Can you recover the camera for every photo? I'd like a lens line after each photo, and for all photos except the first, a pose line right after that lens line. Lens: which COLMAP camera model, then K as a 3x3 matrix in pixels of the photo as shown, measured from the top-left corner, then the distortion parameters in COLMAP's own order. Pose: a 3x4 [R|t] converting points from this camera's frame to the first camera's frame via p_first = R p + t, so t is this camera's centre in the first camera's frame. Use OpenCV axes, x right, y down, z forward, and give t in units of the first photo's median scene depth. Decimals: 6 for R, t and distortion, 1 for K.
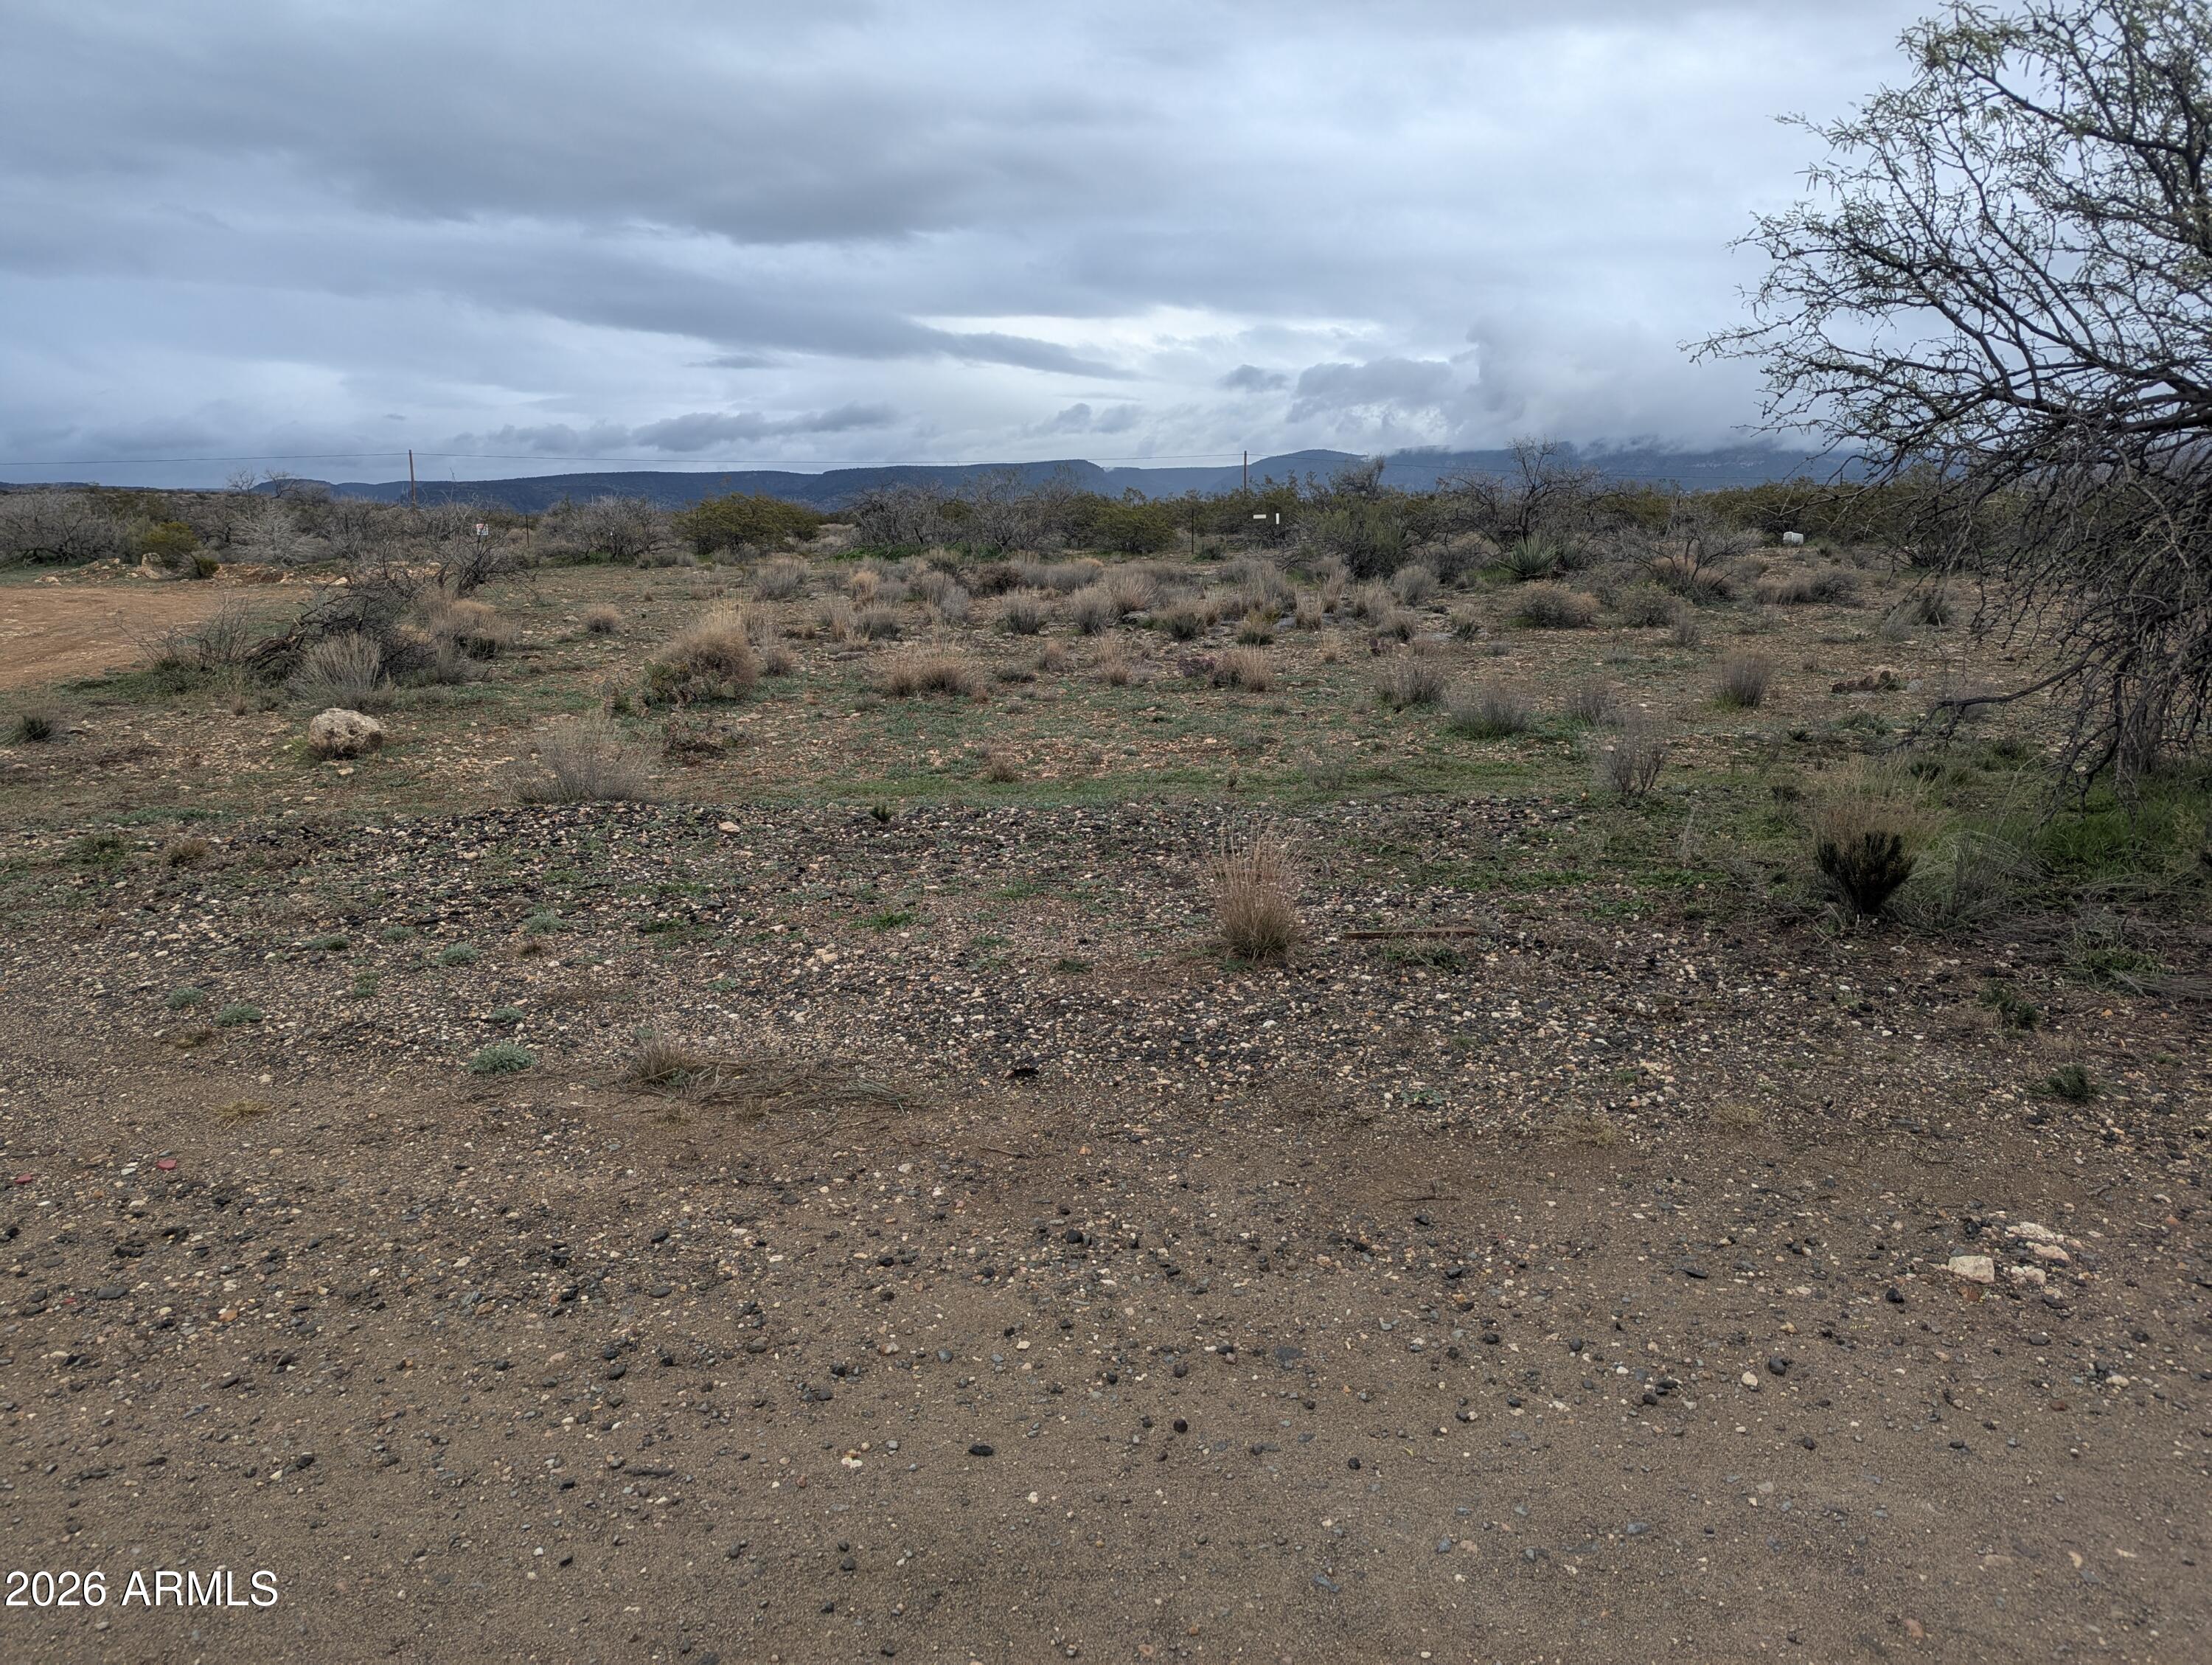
lens RADIAL K [[1687.7, 0, 1106.0], [0, 1687.7, 832.5], [0, 0, 1]] dist [0.095787, -0.112971]
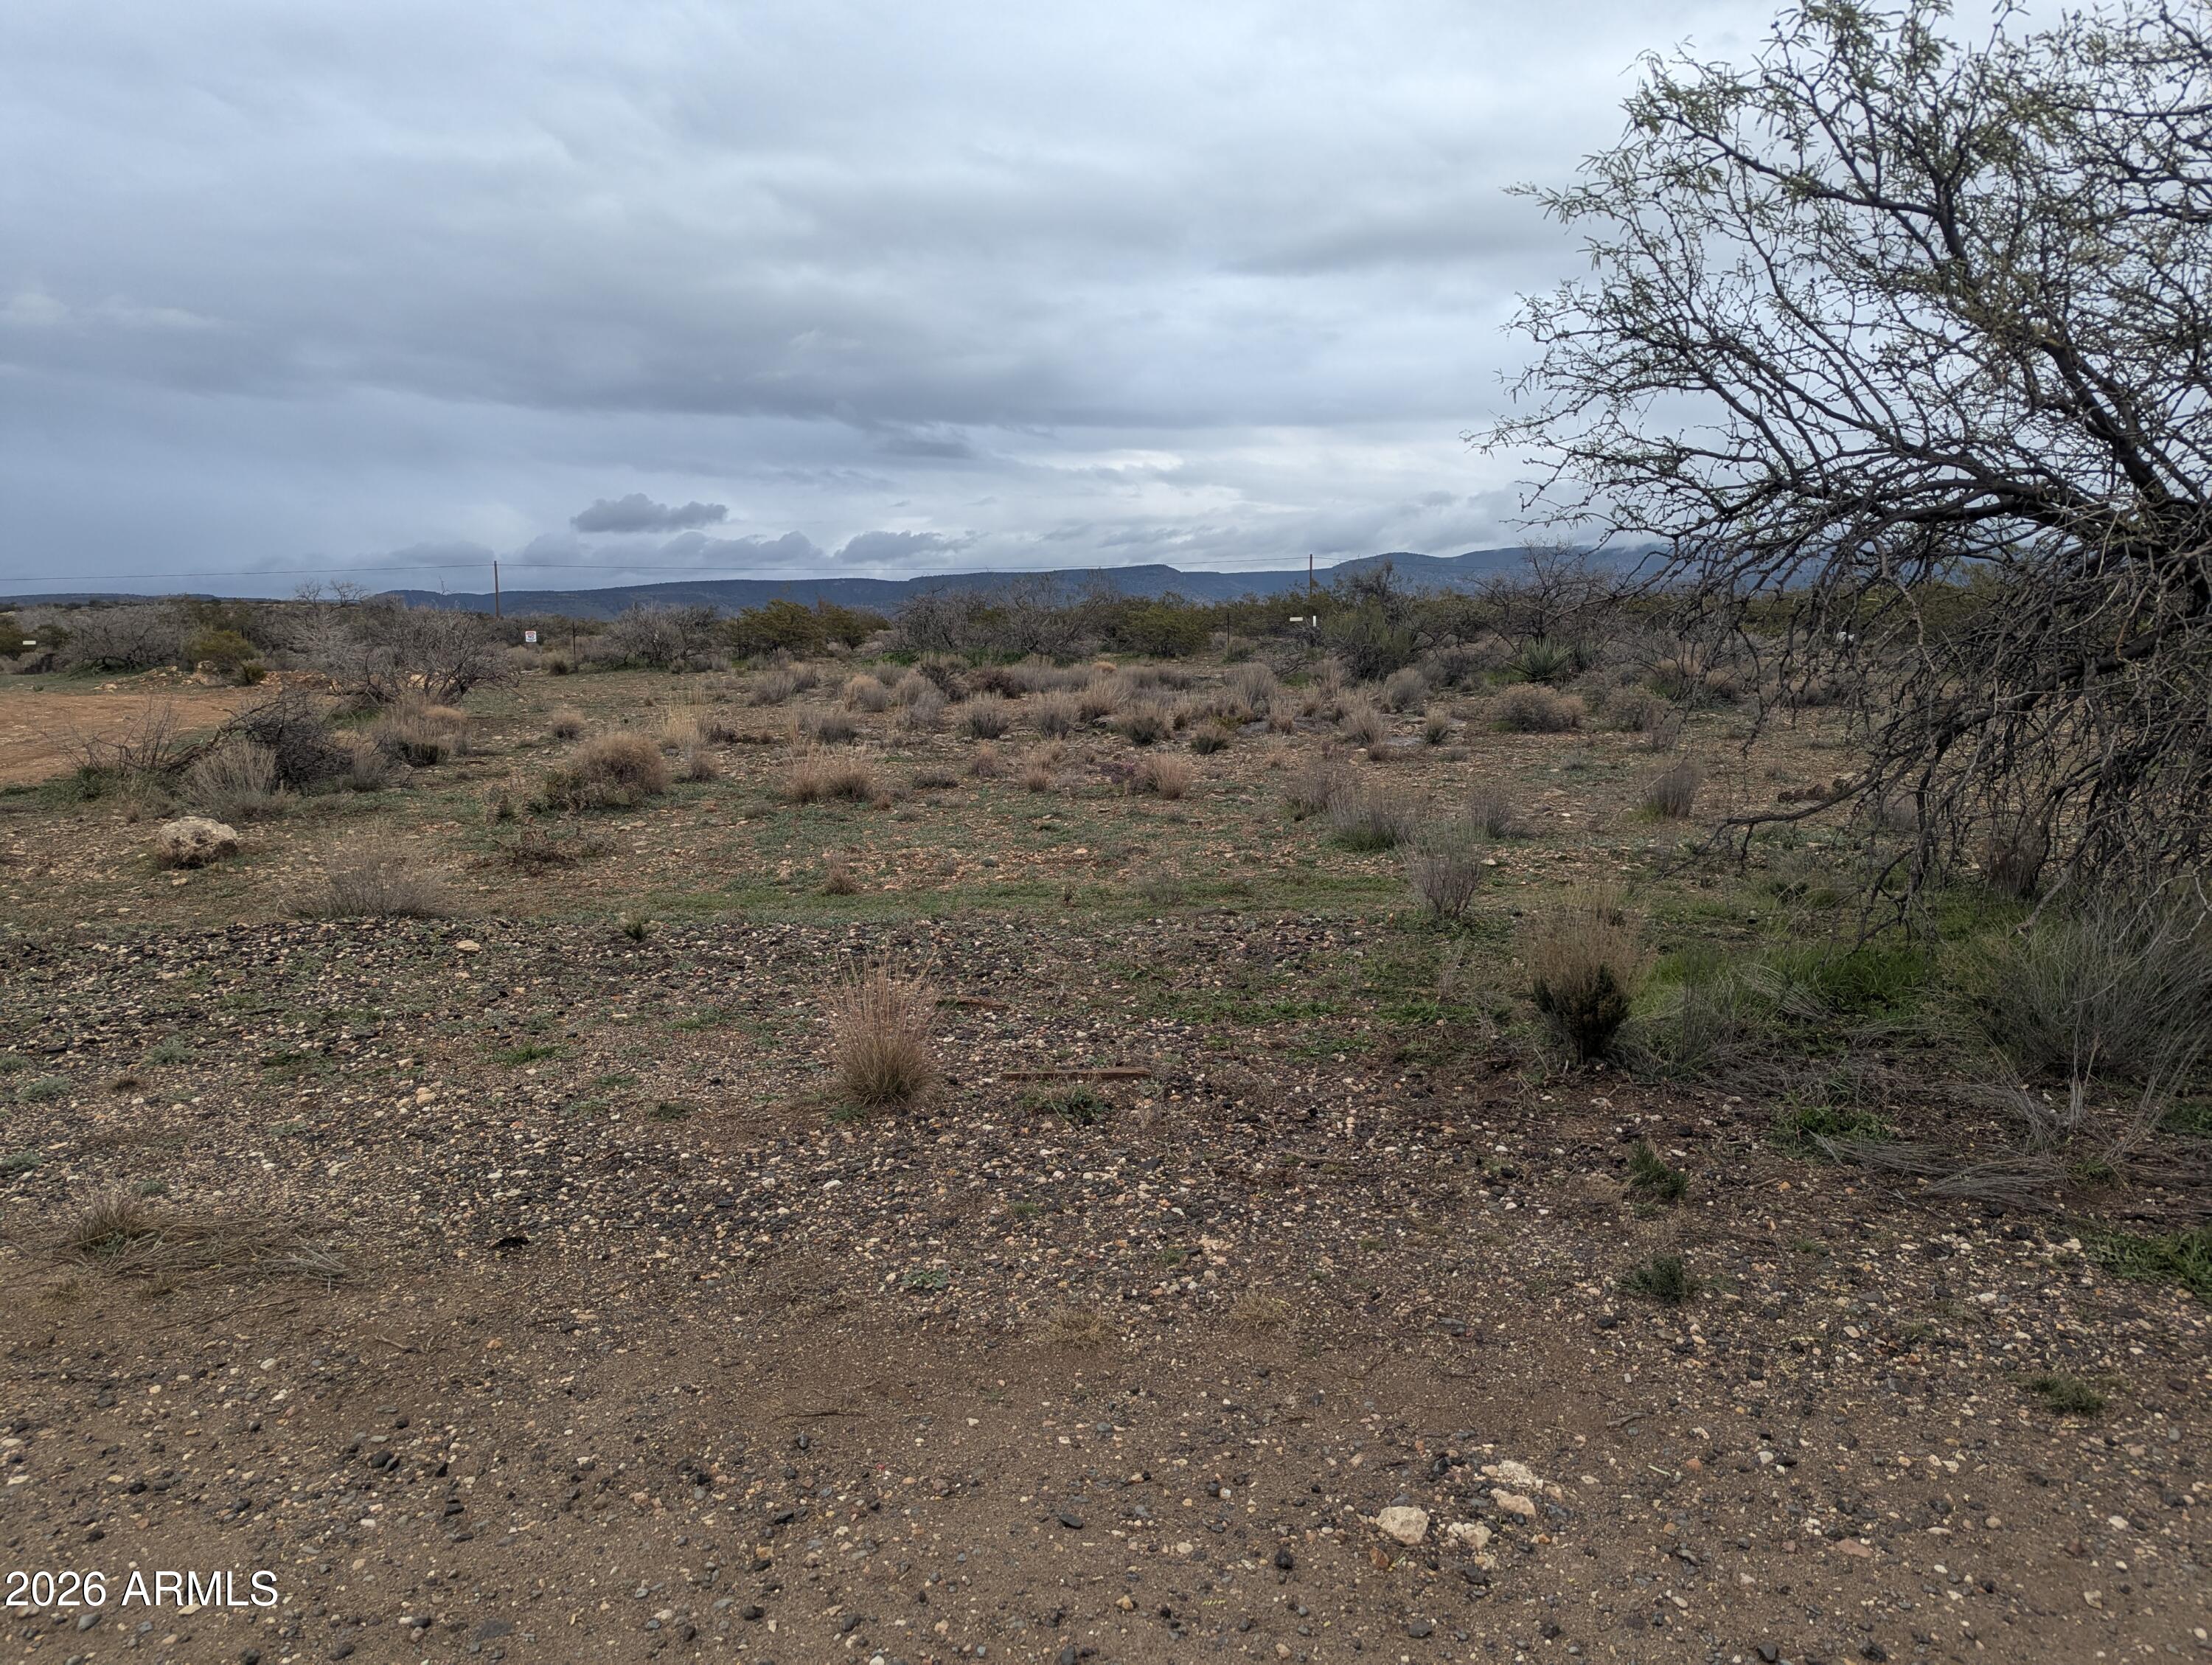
lens RADIAL K [[1687.7, 0, 1106.0], [0, 1687.7, 832.5], [0, 0, 1]] dist [0.095787, -0.112971]
pose [[0.997949, 0.003047, -0.063947, 0.137416], [-0.006854, 0.998211, -0.059396, -0.008535], [0.063652, 0.059712, 0.996184, 0.052923]]
